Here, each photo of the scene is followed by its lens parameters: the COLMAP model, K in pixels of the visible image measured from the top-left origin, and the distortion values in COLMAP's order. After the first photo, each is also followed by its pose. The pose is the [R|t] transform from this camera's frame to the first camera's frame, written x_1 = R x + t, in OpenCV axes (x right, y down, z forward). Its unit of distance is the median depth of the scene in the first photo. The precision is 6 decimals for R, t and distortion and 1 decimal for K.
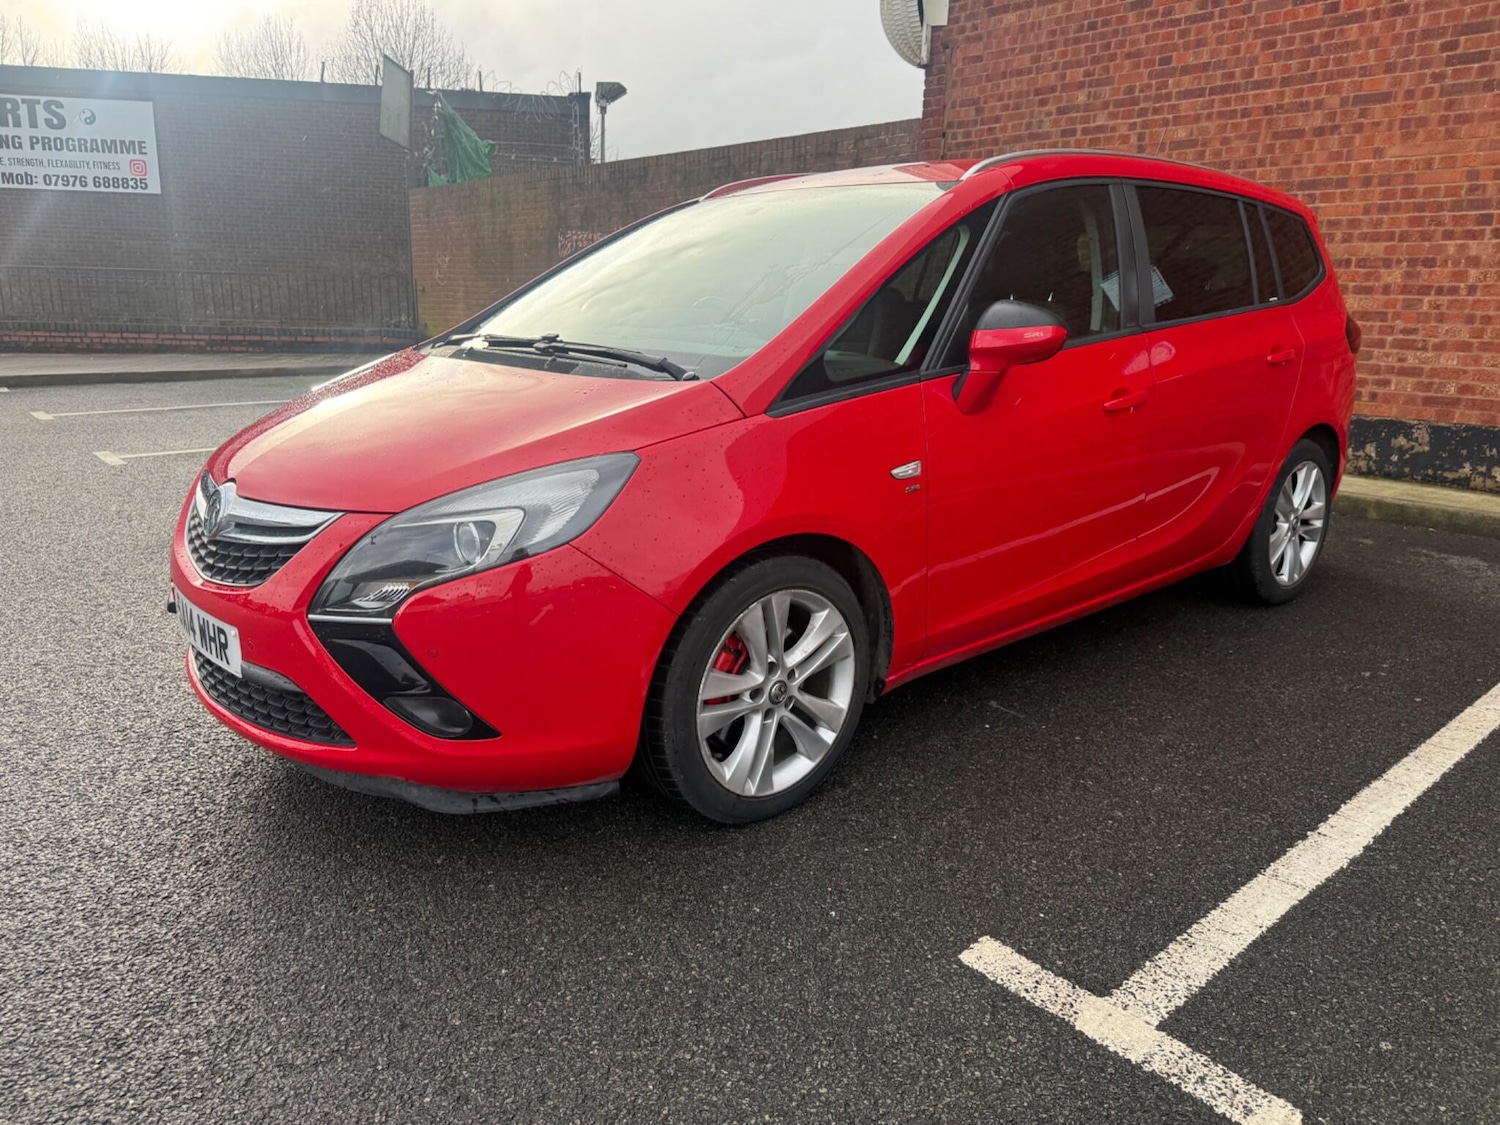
lens RADIAL K [[1058.2, 0, 747.4], [0, 1058.2, 567.1], [0, 0, 1]] dist [0.015420, -0.023689]
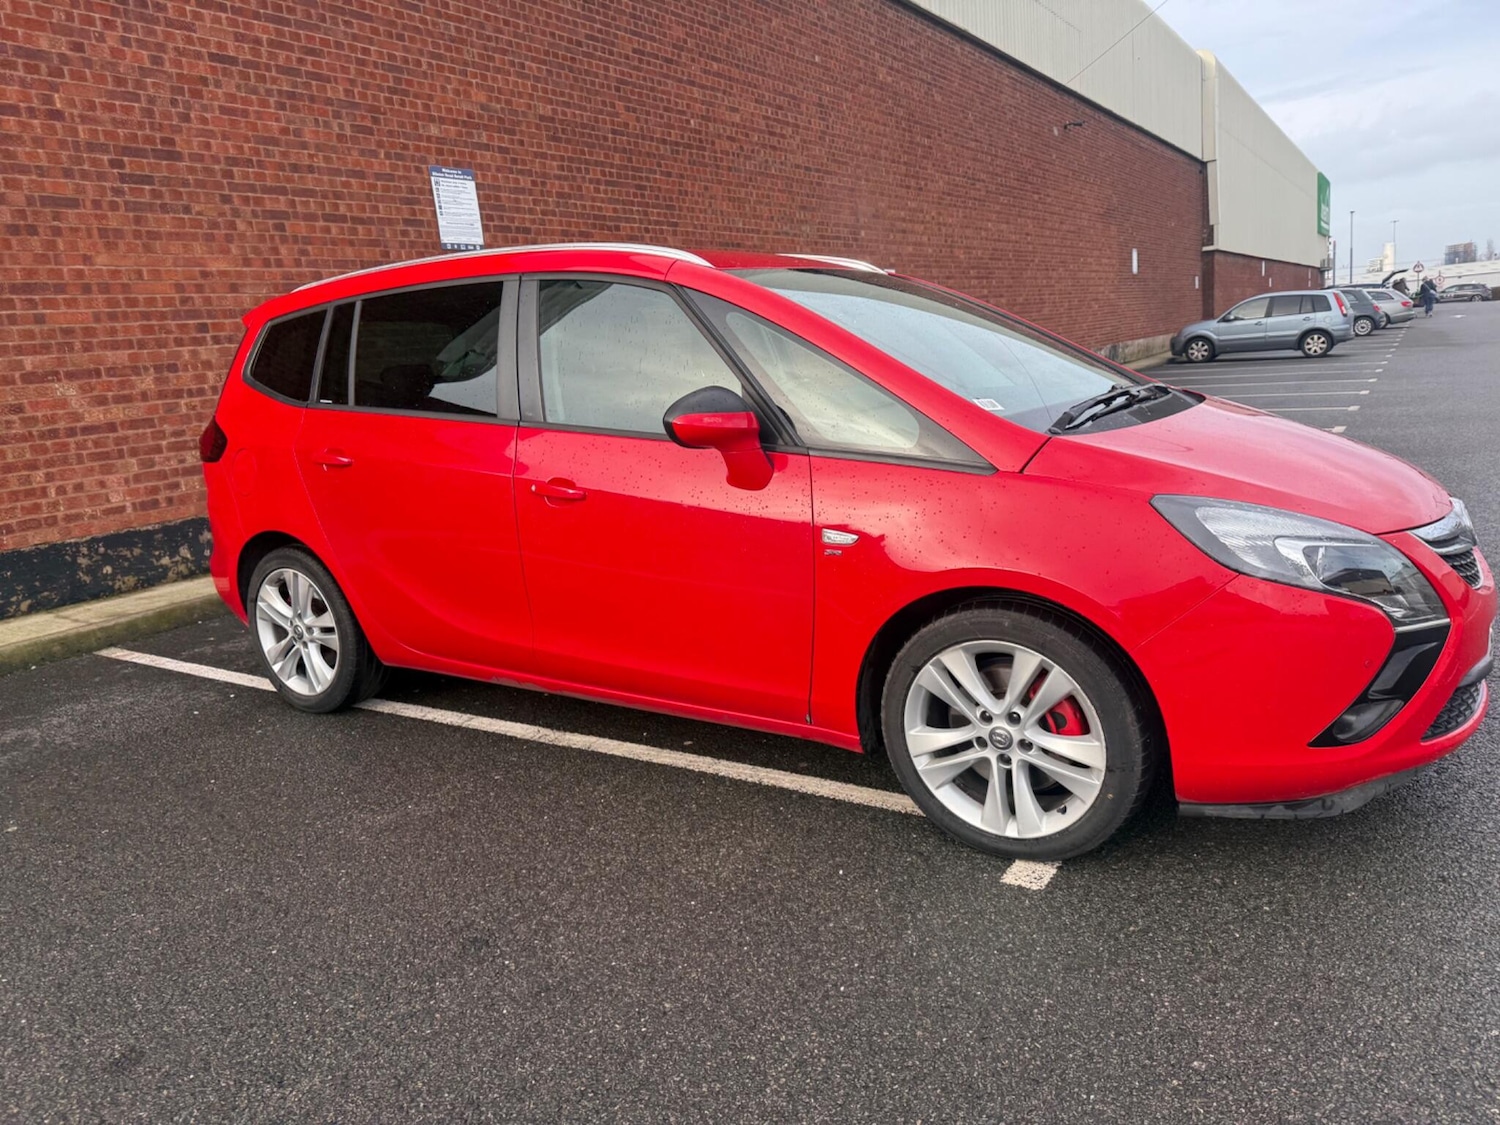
lens RADIAL K [[1058.2, 0, 743.1], [0, 1058.2, 569.9], [0, 0, 1]] dist [0.015420, -0.023689]
pose [[-0.277680, -0.192550, 0.941179, -0.472567], [0.312715, 0.908232, 0.278071, -0.195854], [-0.908352, 0.371536, -0.191984, 0.675407]]
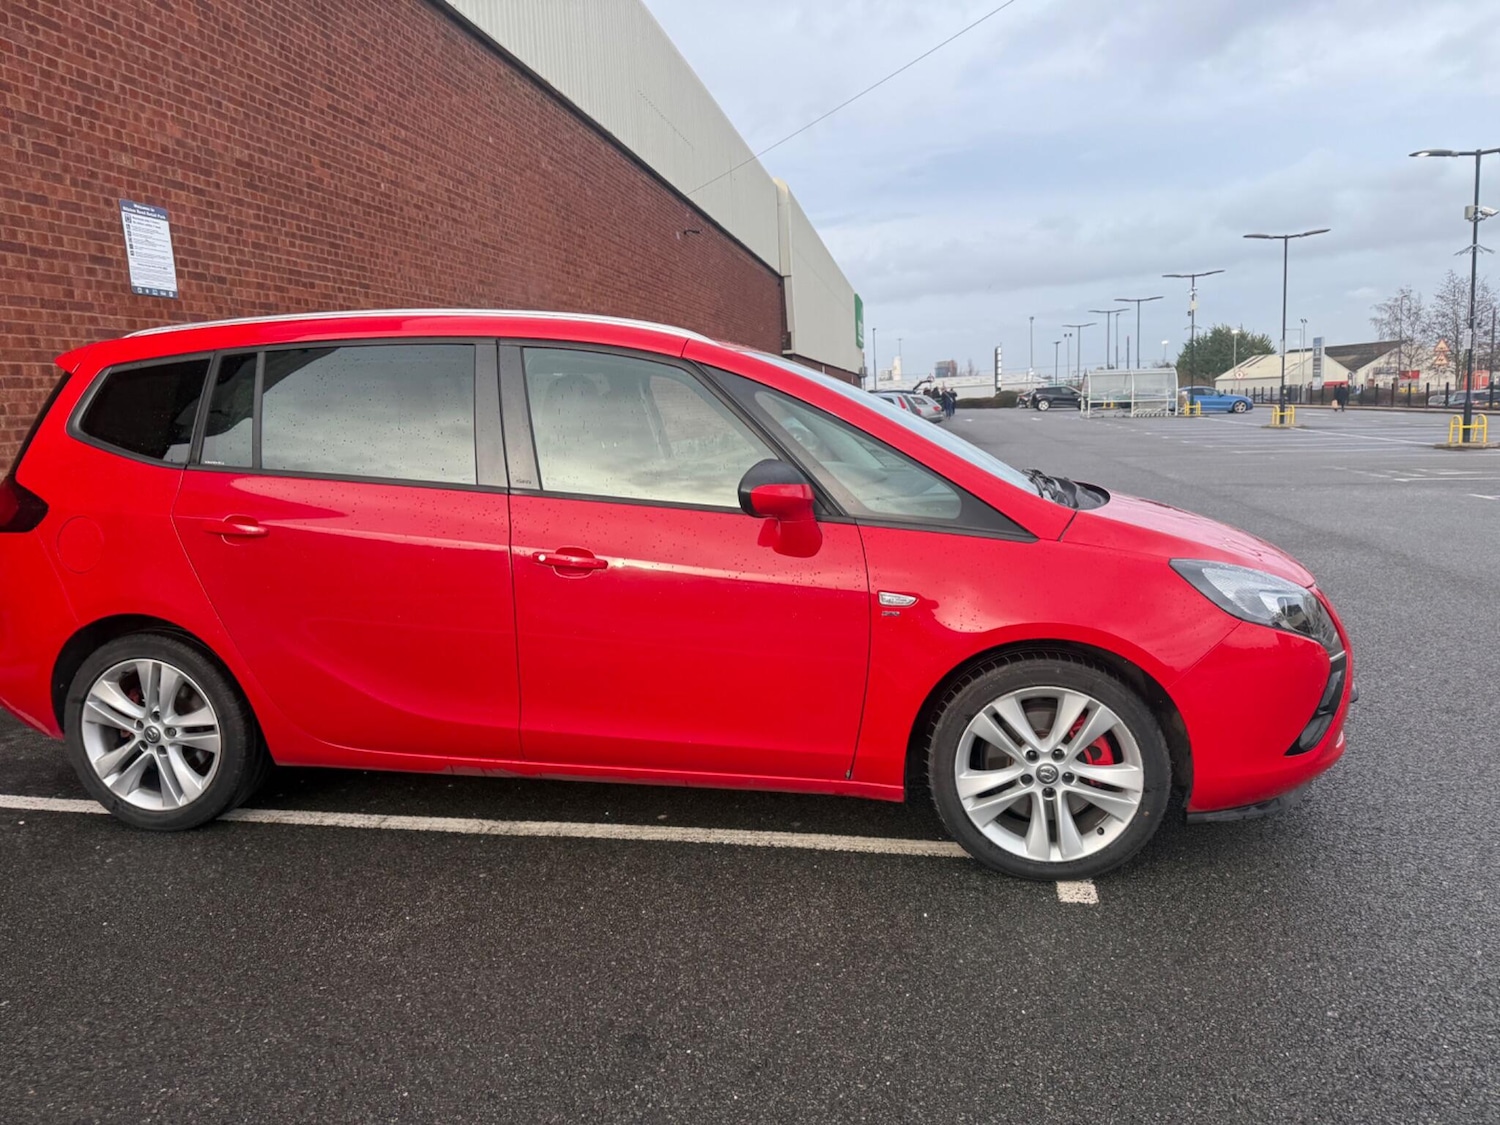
lens RADIAL K [[1058.2, 0, 755.3], [0, 1058.2, 552.0], [0, 0, 1]] dist [0.015420, -0.023689]
pose [[-0.631053, -0.106498, 0.768394, -0.401363], [0.213896, 0.928245, 0.304318, -0.246824], [-0.745668, 0.356397, -0.562993, 0.838404]]
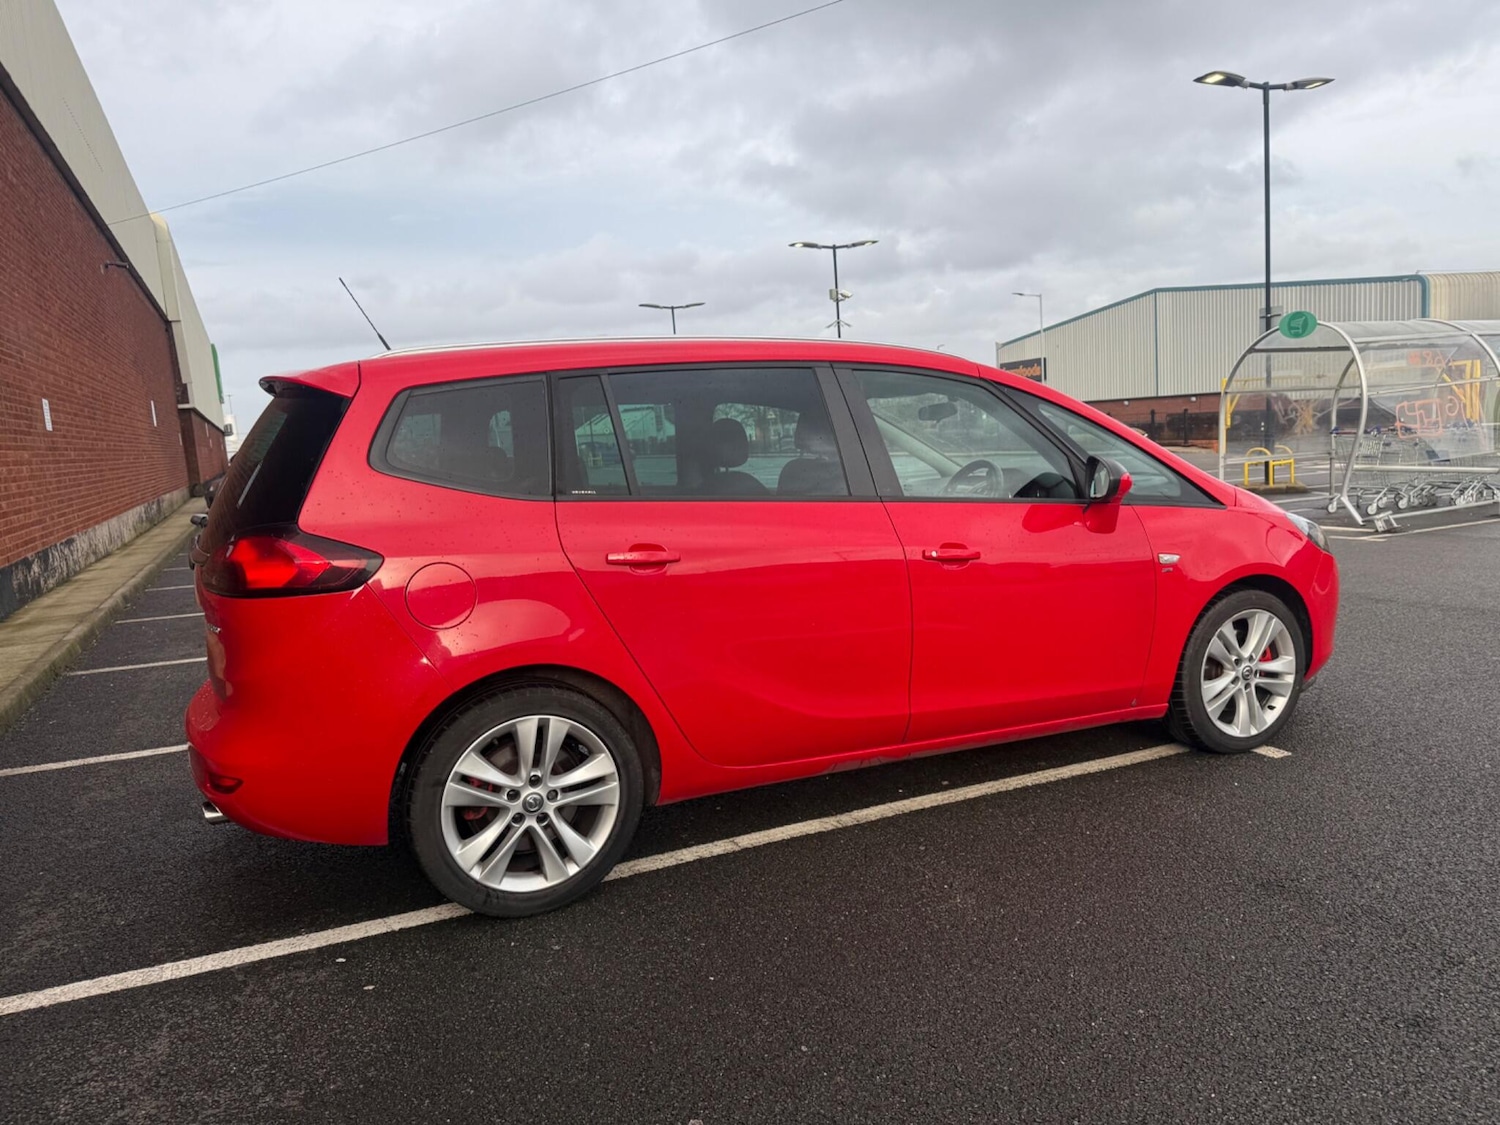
lens RADIAL K [[1058.2, 0, 759.3], [0, 1058.2, 566.4], [0, 0, 1]] dist [0.015420, -0.023689]
pose [[-0.956548, 0.003470, 0.291554, -0.069455], [0.114677, 0.923822, 0.365243, -0.314710], [-0.268077, 0.382807, -0.884078, 1.121593]]
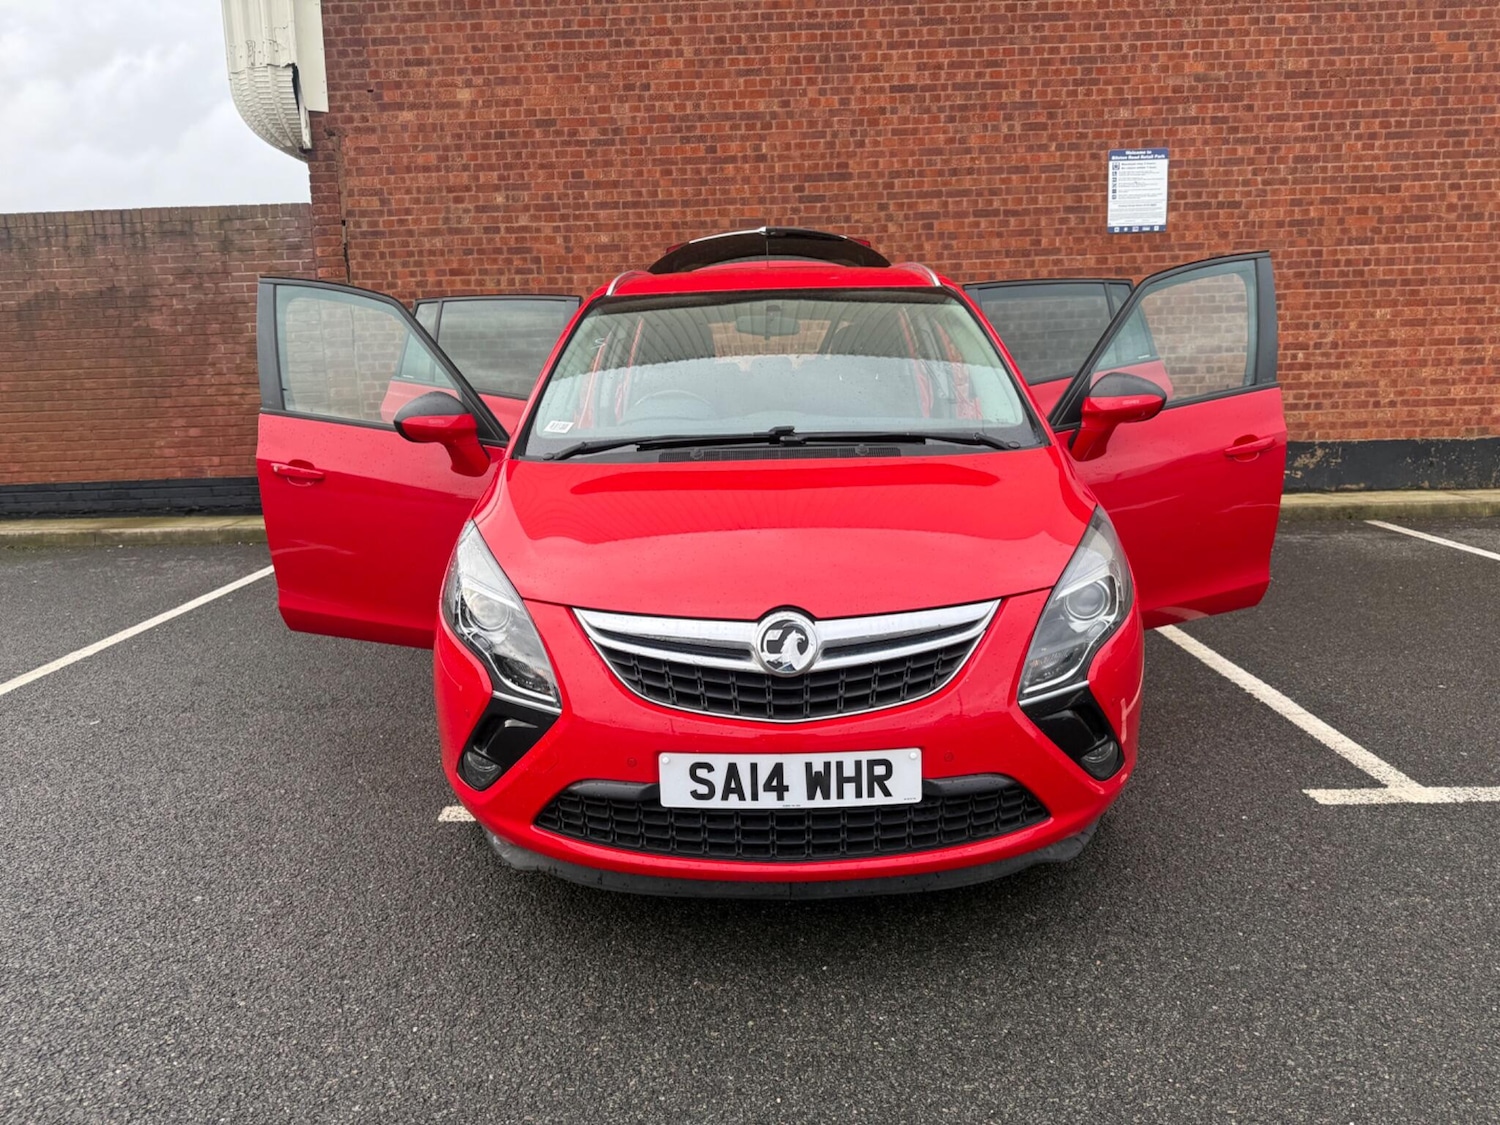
lens RADIAL K [[1058.2, 0, 747.4], [0, 1058.2, 570.4], [0, 0, 1]] dist [0.015420, -0.023689]
pose [[0.667652, -0.172872, 0.724124, -0.398544], [0.224269, 0.974186, 0.025791, -0.049770], [-0.709890, 0.145179, 0.689187, 0.143865]]
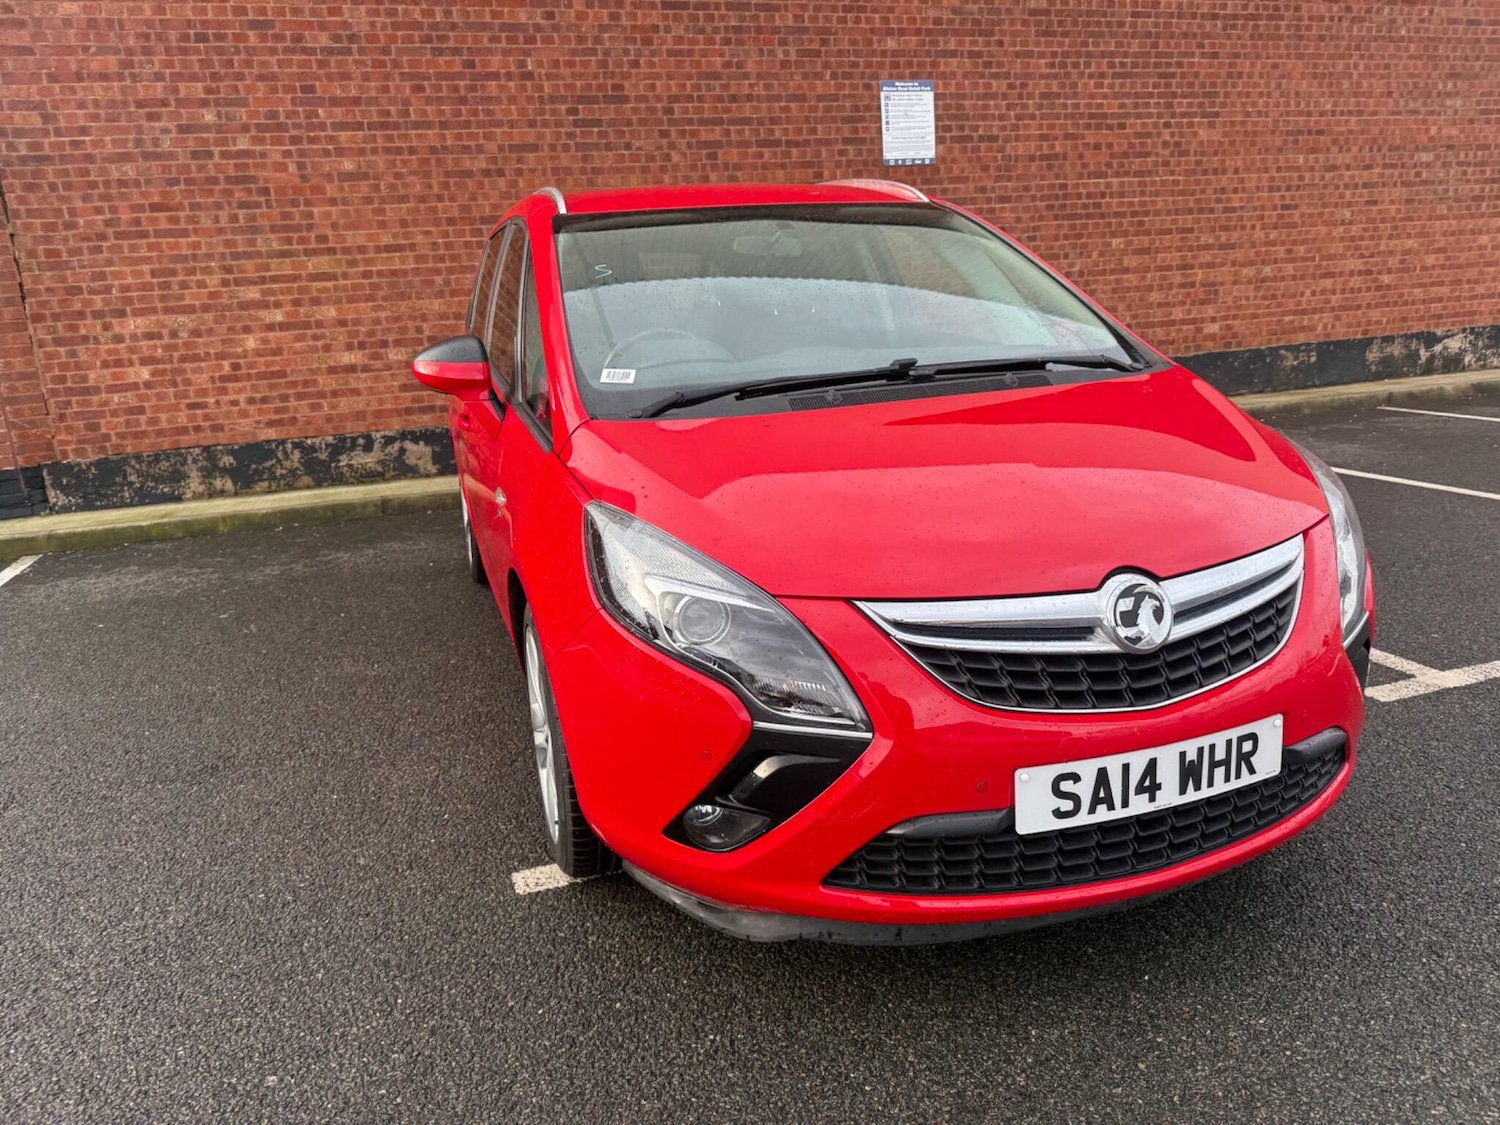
lens RADIAL K [[1058.2, 0, 756.2], [0, 1058.2, 567.2], [0, 0, 1]] dist [0.015420, -0.023689]
pose [[0.383910, -0.262816, 0.885178, -0.428956], [0.296938, 0.942857, 0.151156, -0.094146], [-0.874323, 0.204812, 0.440013, 0.315520]]
